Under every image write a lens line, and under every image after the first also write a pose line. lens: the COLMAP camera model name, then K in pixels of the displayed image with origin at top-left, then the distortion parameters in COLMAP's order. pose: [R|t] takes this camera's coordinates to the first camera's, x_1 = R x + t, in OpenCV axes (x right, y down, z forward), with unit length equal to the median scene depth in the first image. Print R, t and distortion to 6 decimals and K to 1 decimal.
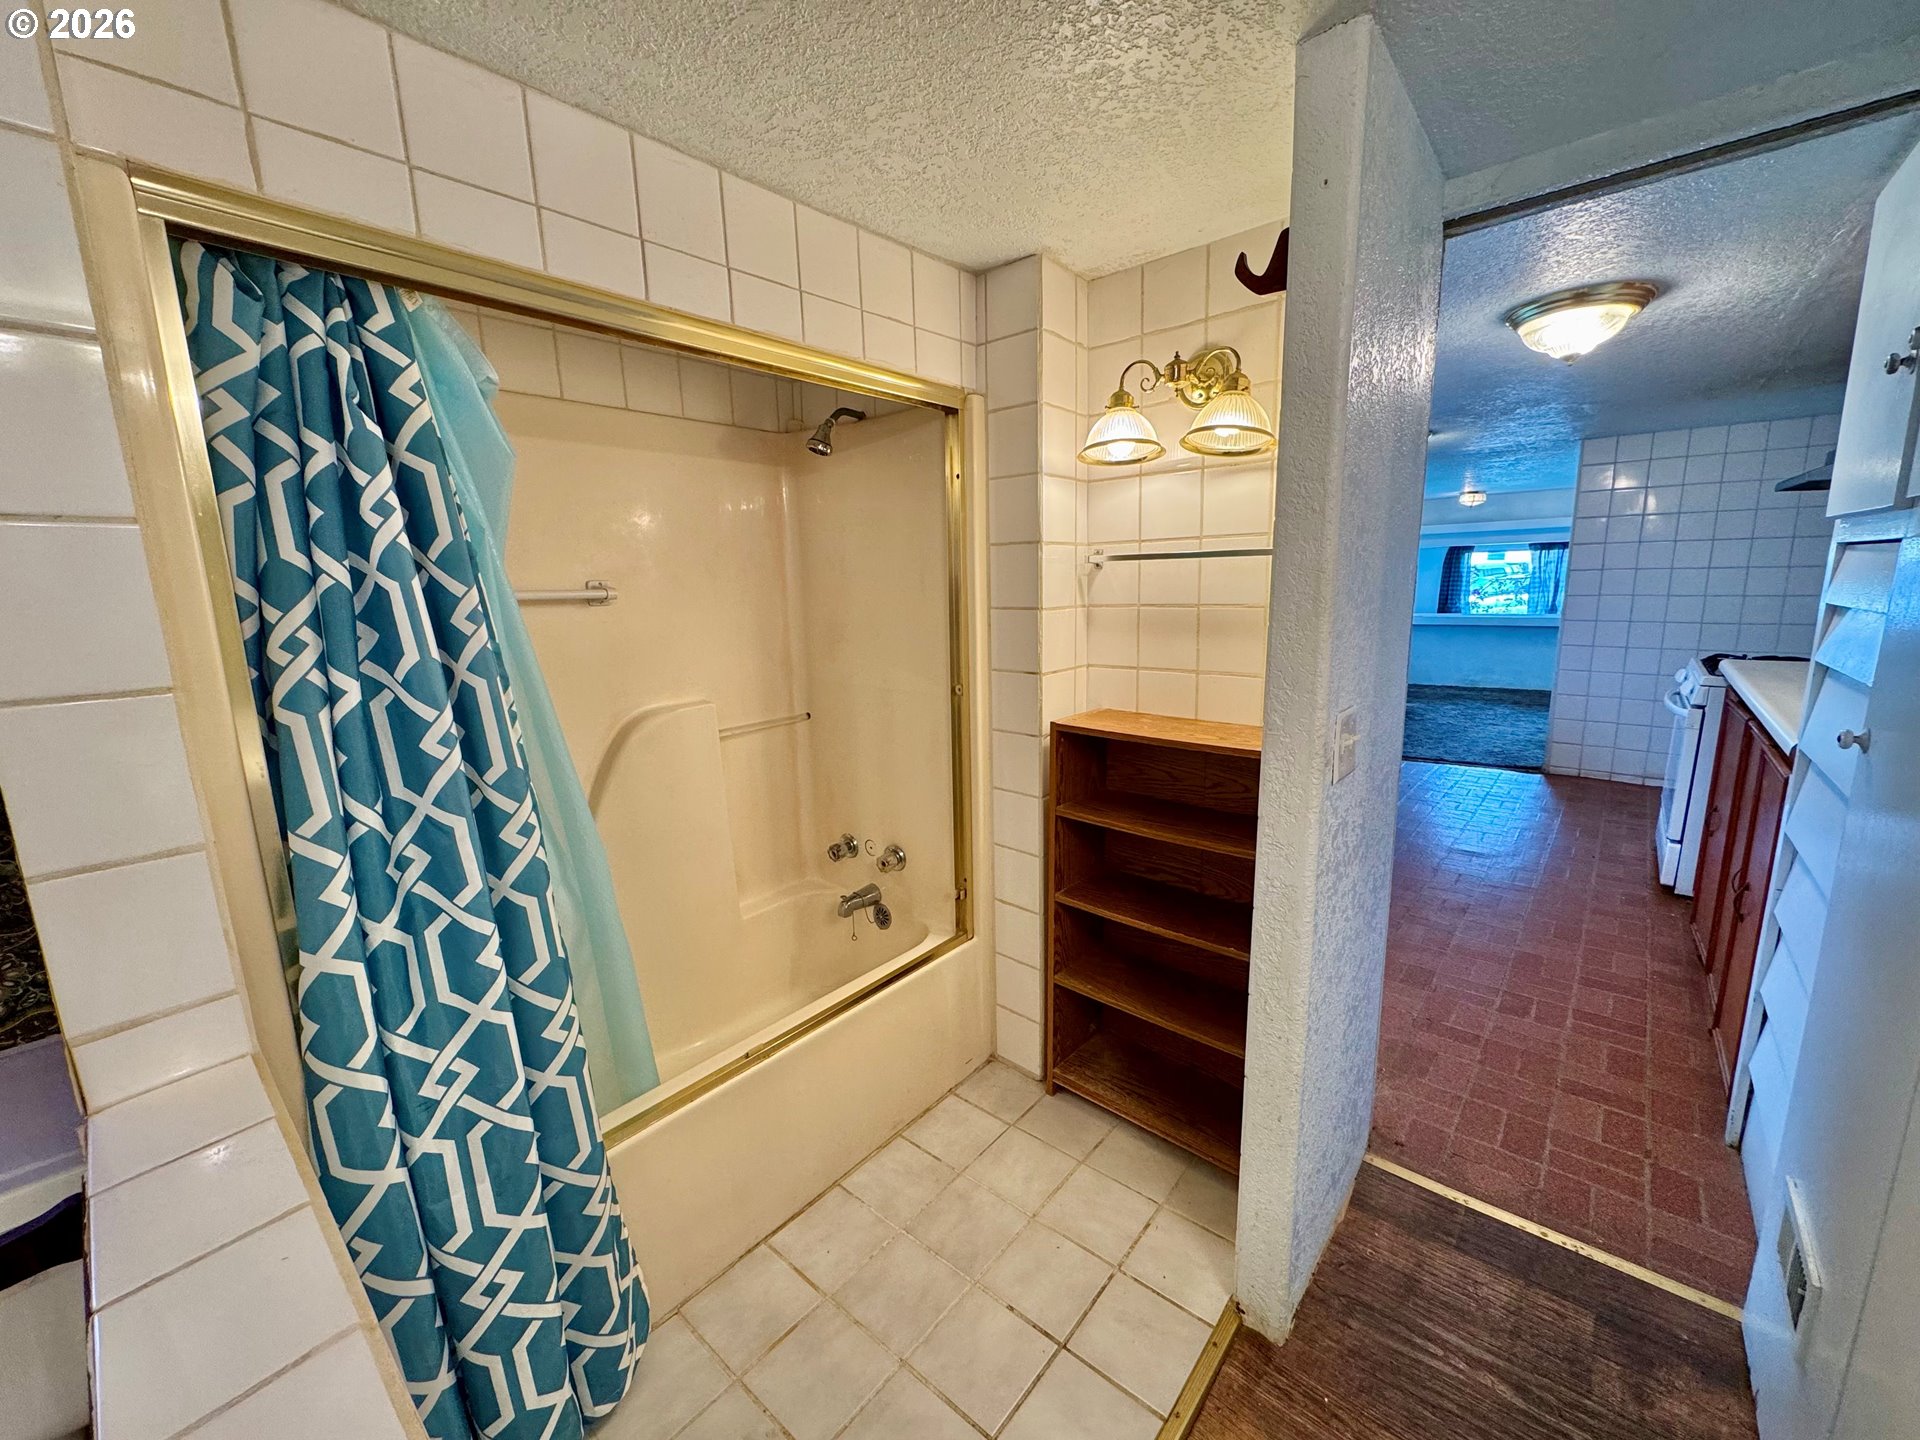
lens RADIAL K [[761.5, 0, 958.1], [0, 761.5, 721.4], [0, 0, 1]] dist [-0.002965, -0.000067]
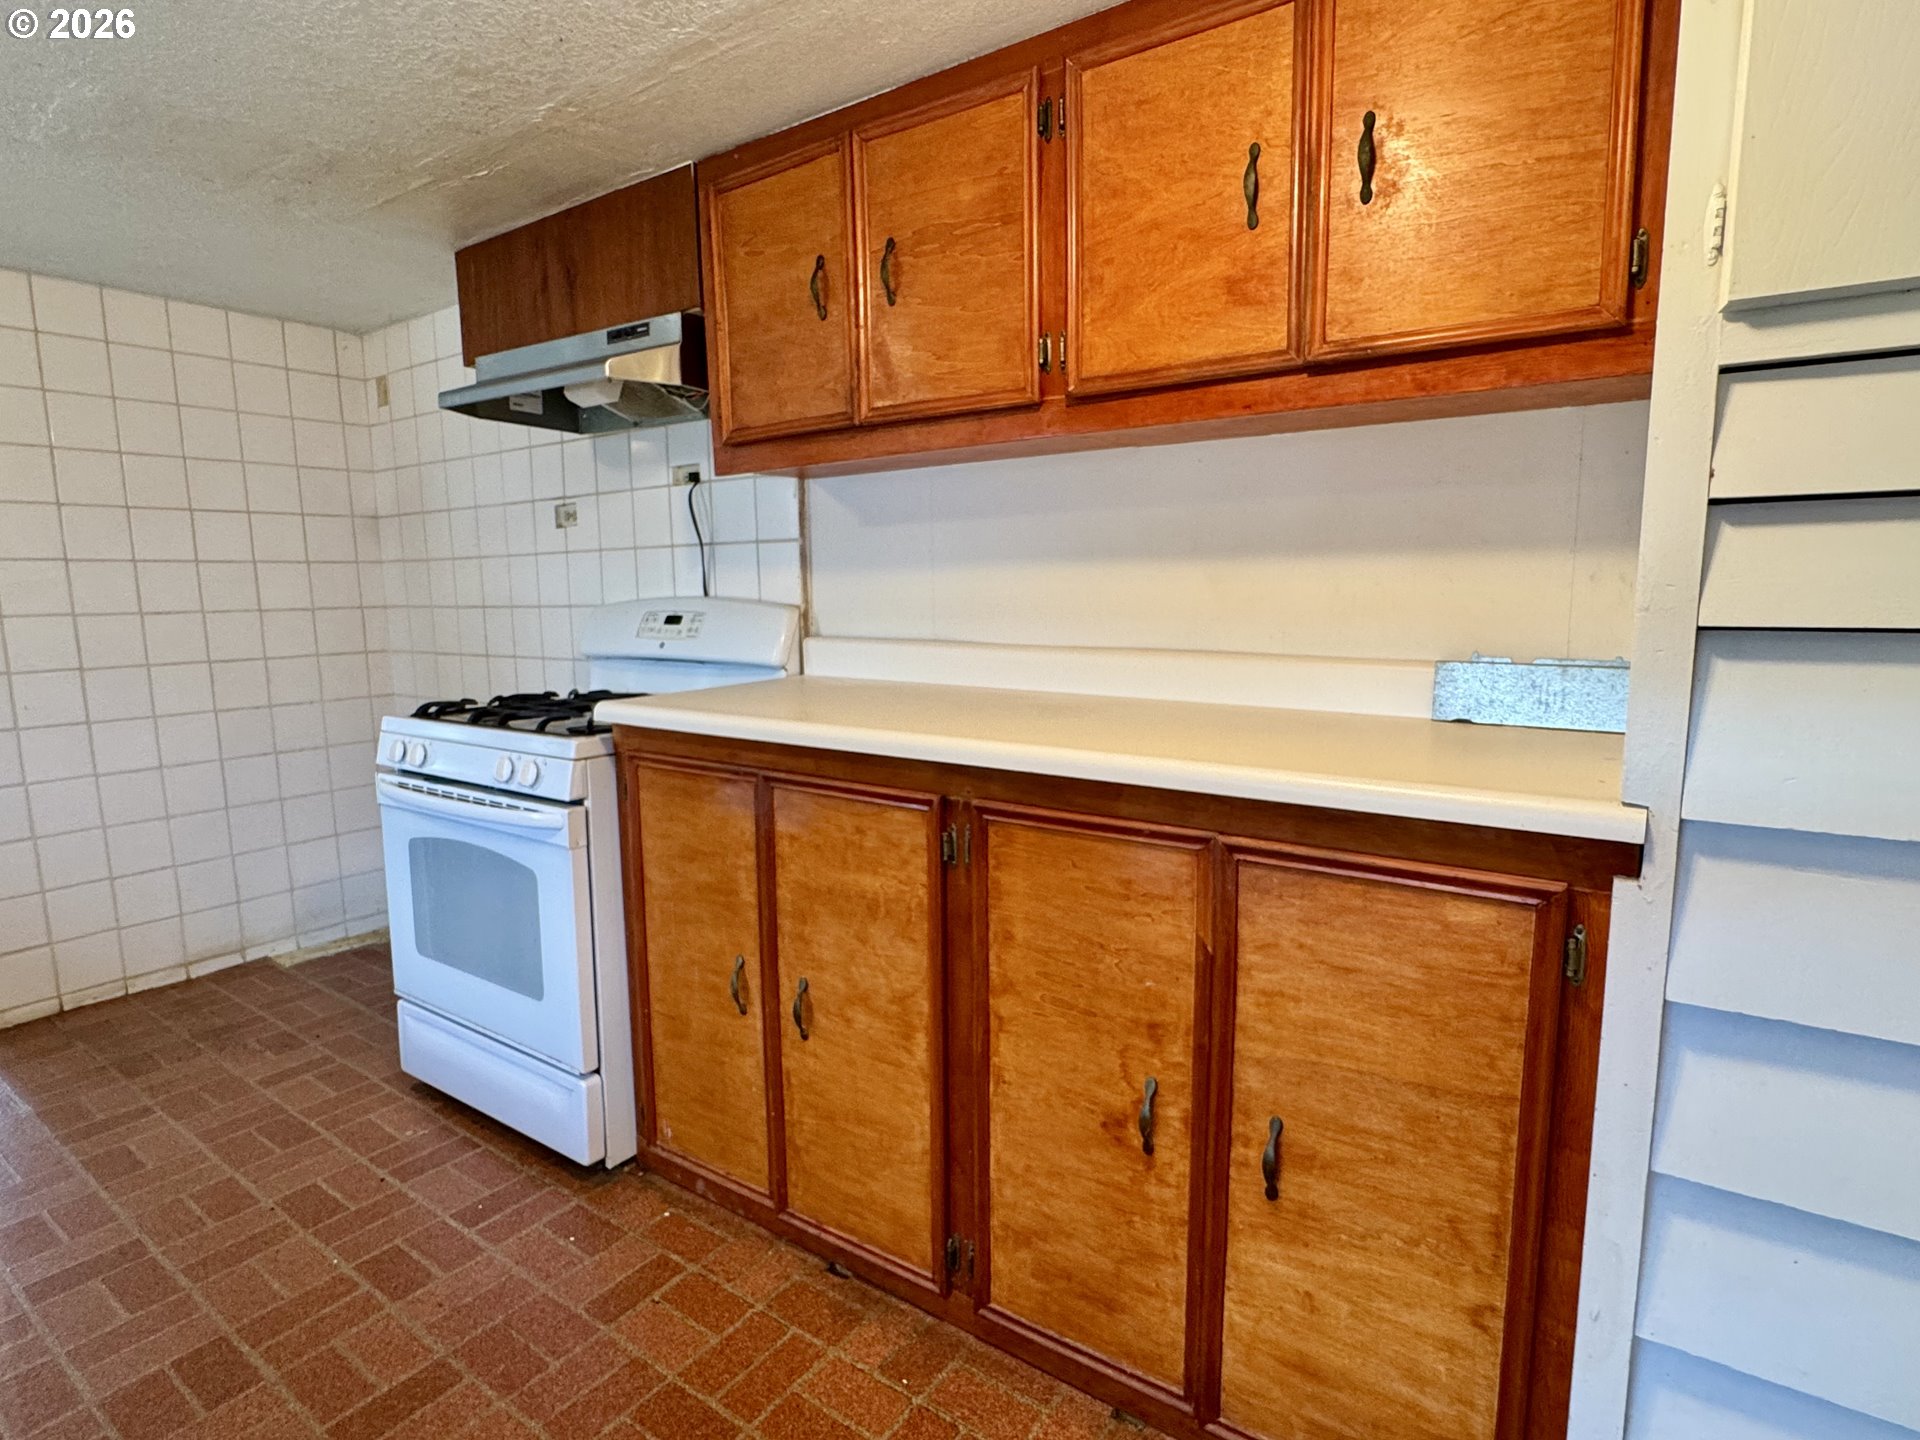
lens RADIAL K [[1017.5, 0, 956.2], [0, 1017.5, 723.4], [0, 0, 1]] dist [-0.000296, 0.000730]
pose [[-0.098210, -0.108192, 0.989267, 0.432925], [0.201154, 0.971395, 0.126207, -0.157189], [-0.974624, 0.211390, -0.073637, 1.175607]]
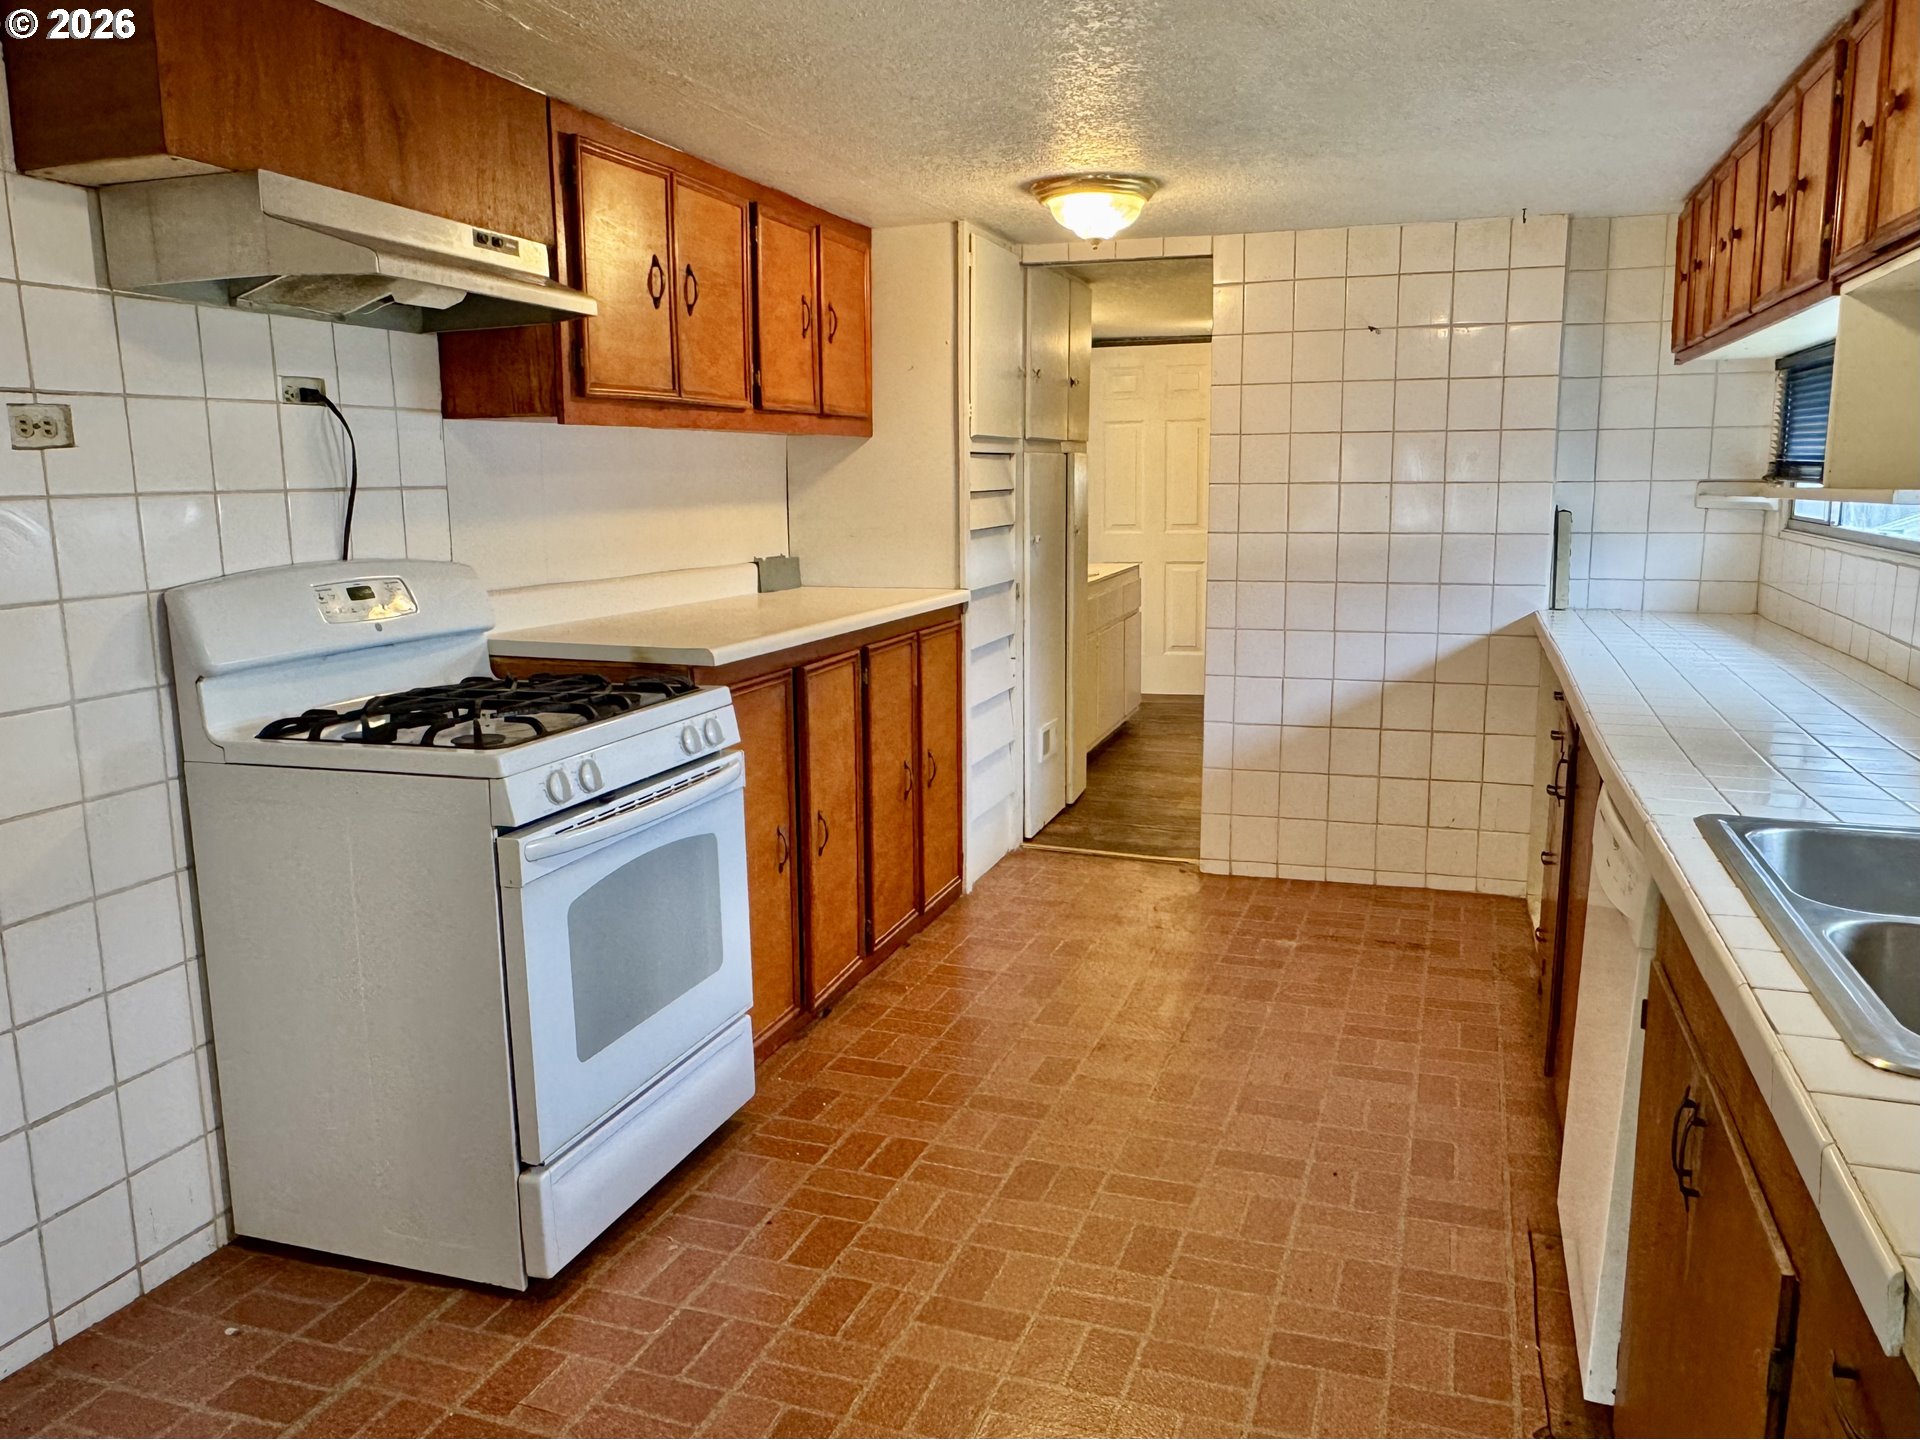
lens RADIAL K [[1402.7, 0, 967.1], [0, 1402.7, 718.0], [0, 0, 1]] dist [0.007578, 0.001840]
pose [[-0.924742, 0.099351, -0.367399, 1.771388], [-0.037624, 0.936736, 0.348010, -0.572748], [0.378731, 0.335642, -0.862501, 2.829255]]
